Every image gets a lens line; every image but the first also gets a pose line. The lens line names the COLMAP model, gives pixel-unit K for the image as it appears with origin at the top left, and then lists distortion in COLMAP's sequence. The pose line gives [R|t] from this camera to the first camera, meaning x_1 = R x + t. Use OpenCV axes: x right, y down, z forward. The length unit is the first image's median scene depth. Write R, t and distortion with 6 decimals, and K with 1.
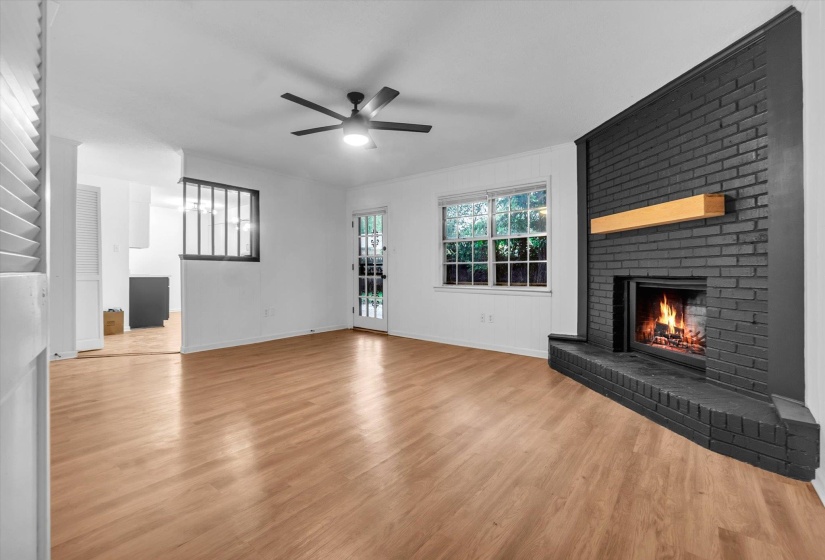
lens RADIAL K [[368.7, 0, 408.7], [0, 368.7, 279.8], [0, 0, 1]] dist [0.000606, -0.000042]
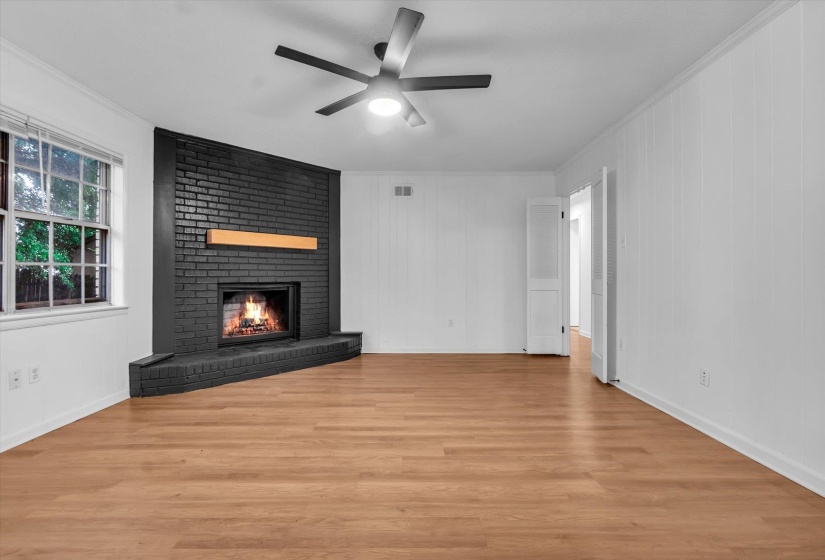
lens RADIAL K [[368.7, 0, 408.7], [0, 368.7, 279.8], [0, 0, 1]] dist [0.000606, -0.000042]
pose [[-0.628623, -0.008203, 0.777667, -0.734865], [0.015299, 0.999620, 0.022911, -0.041289], [-0.777560, 0.026300, -0.628259, 1.386007]]
